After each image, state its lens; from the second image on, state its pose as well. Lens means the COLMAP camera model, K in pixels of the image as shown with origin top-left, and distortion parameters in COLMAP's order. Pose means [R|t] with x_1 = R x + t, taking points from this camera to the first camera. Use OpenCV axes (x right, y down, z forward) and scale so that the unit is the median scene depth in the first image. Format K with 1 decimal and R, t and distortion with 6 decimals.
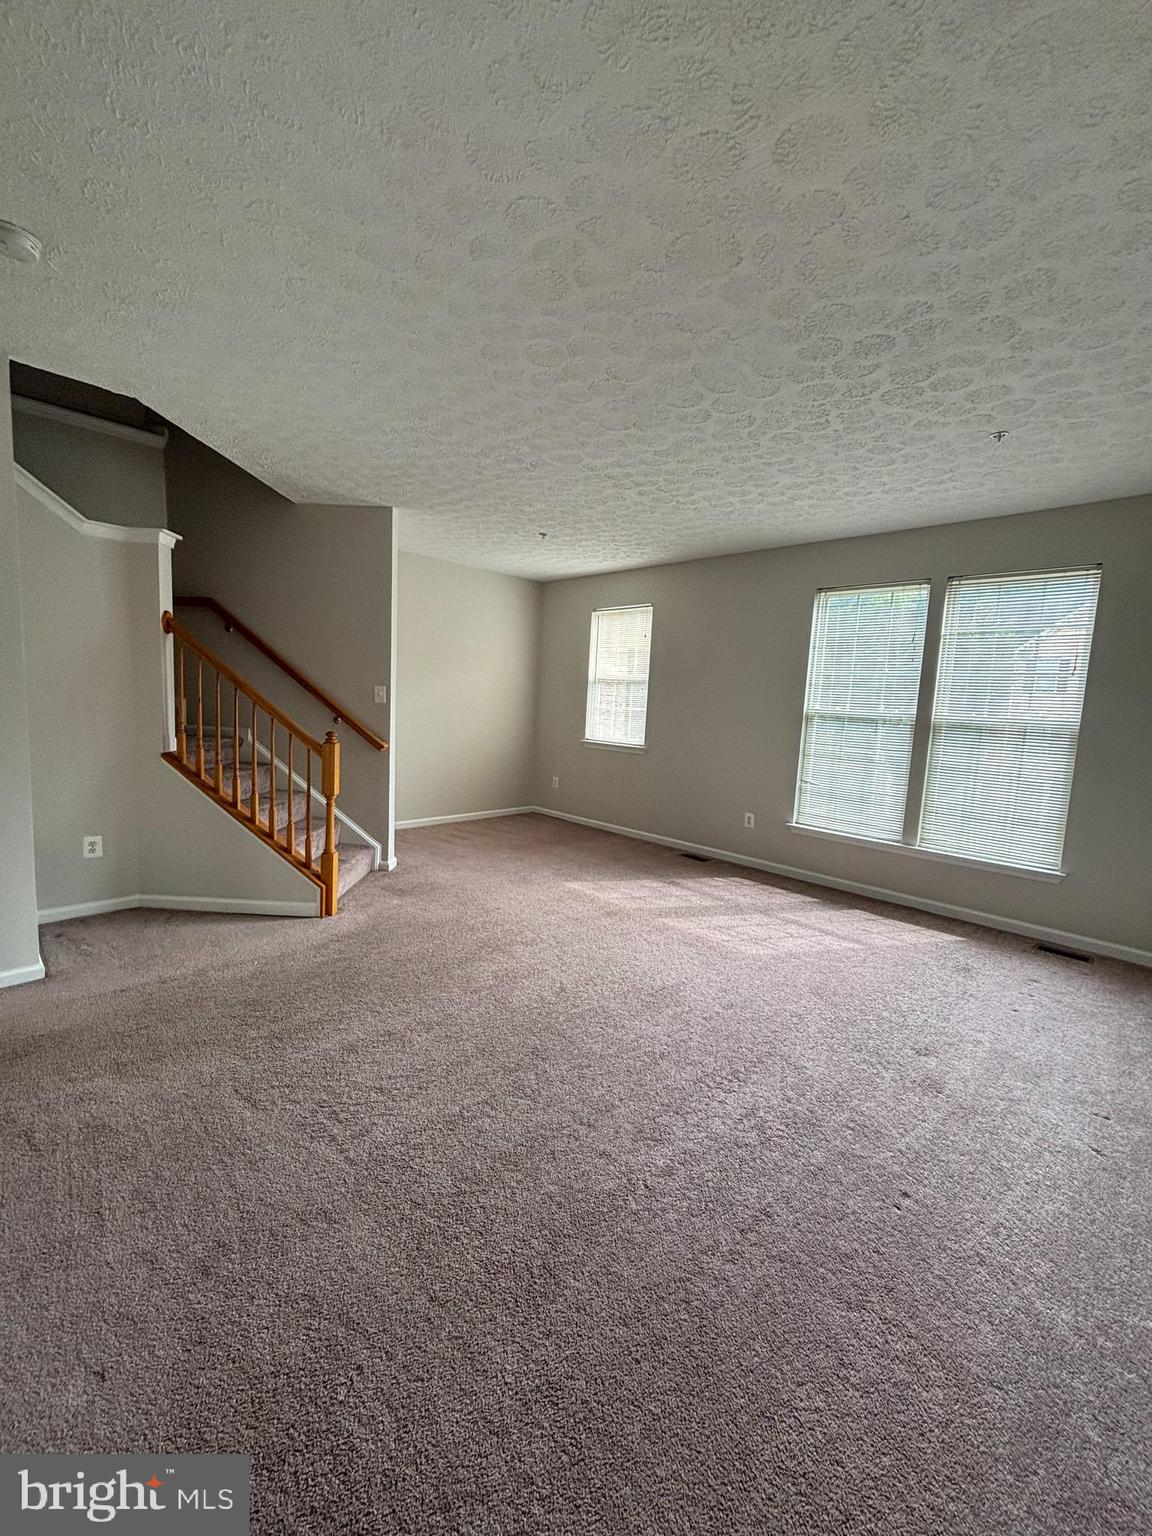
lens RADIAL K [[620.3, 0, 573.7], [0, 620.3, 765.0], [0, 0, 1]] dist [-0.001343, -0.000186]
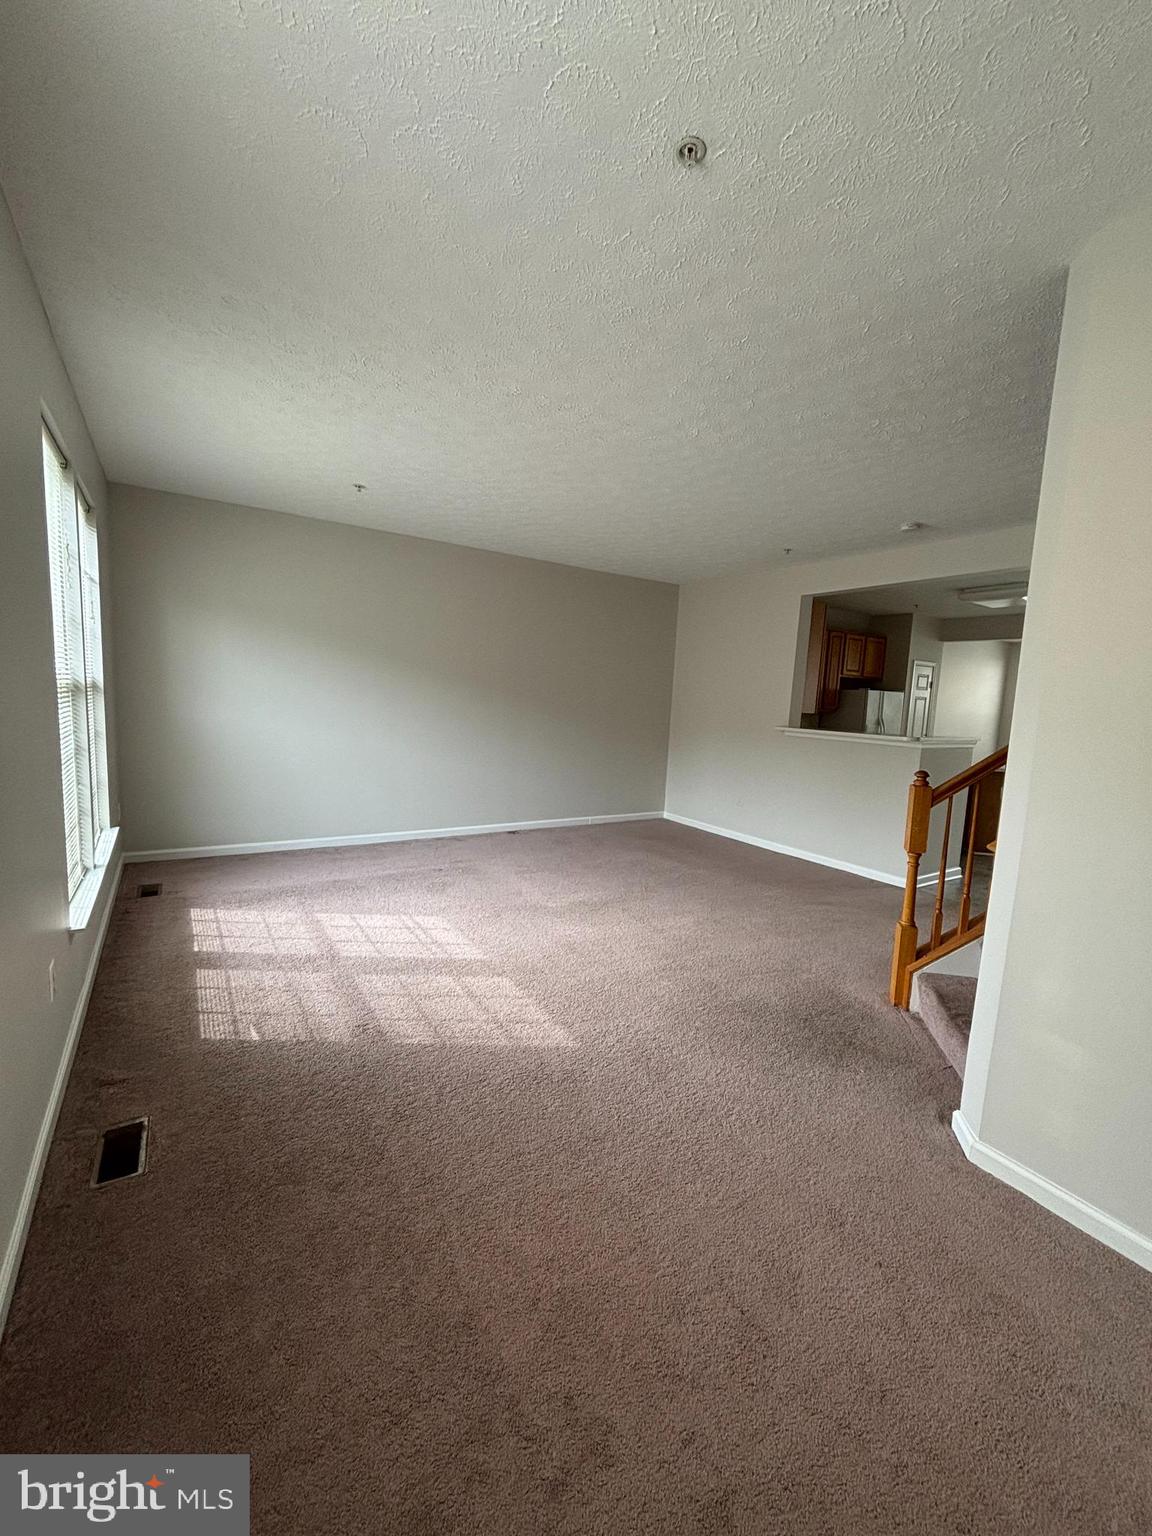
lens RADIAL K [[620.3, 0, 573.7], [0, 620.3, 765.0], [0, 0, 1]] dist [-0.001343, -0.000186]
pose [[-0.969379, -0.125142, 0.211289, -0.113197], [-0.073156, 0.968508, 0.237992, -0.197767], [-0.234418, 0.215247, -0.948007, 1.649896]]
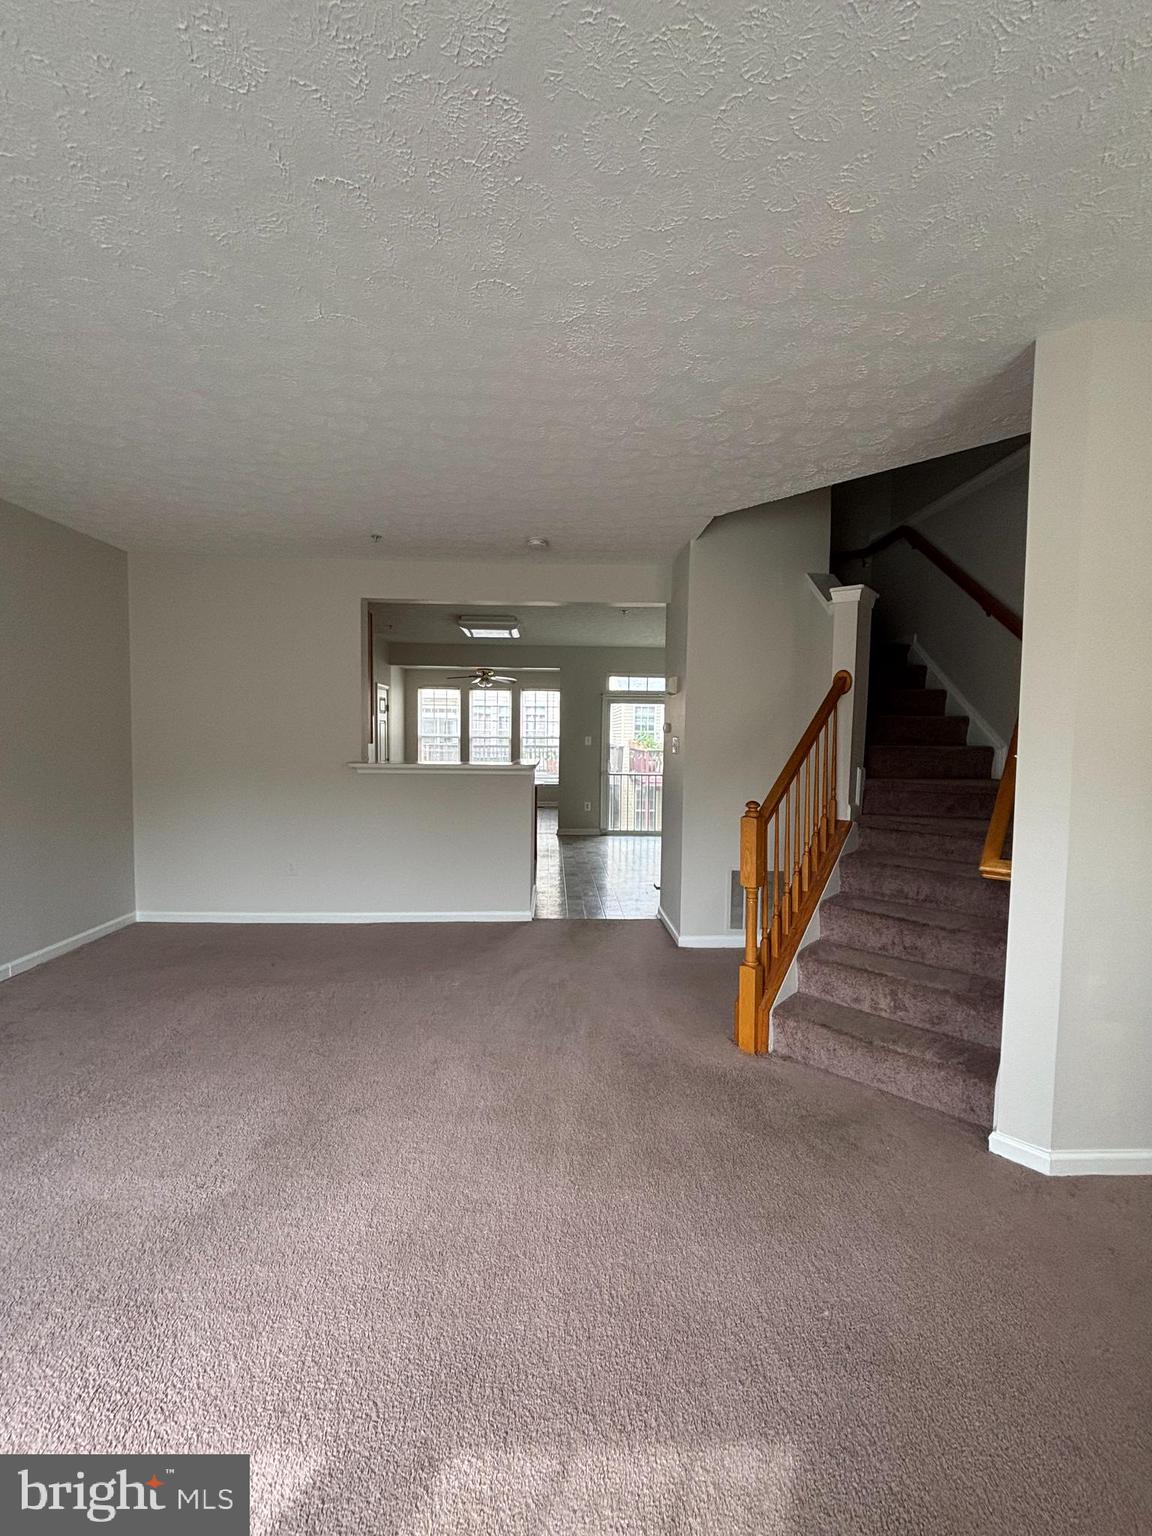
lens RADIAL K [[620.3, 0, 573.7], [0, 620.3, 765.0], [0, 0, 1]] dist [-0.001343, -0.000186]
pose [[-0.679080, -0.029138, -0.733485, 0.282438], [-0.135614, 0.986992, 0.086346, -0.123567], [0.721428, 0.158107, -0.674198, 1.199396]]
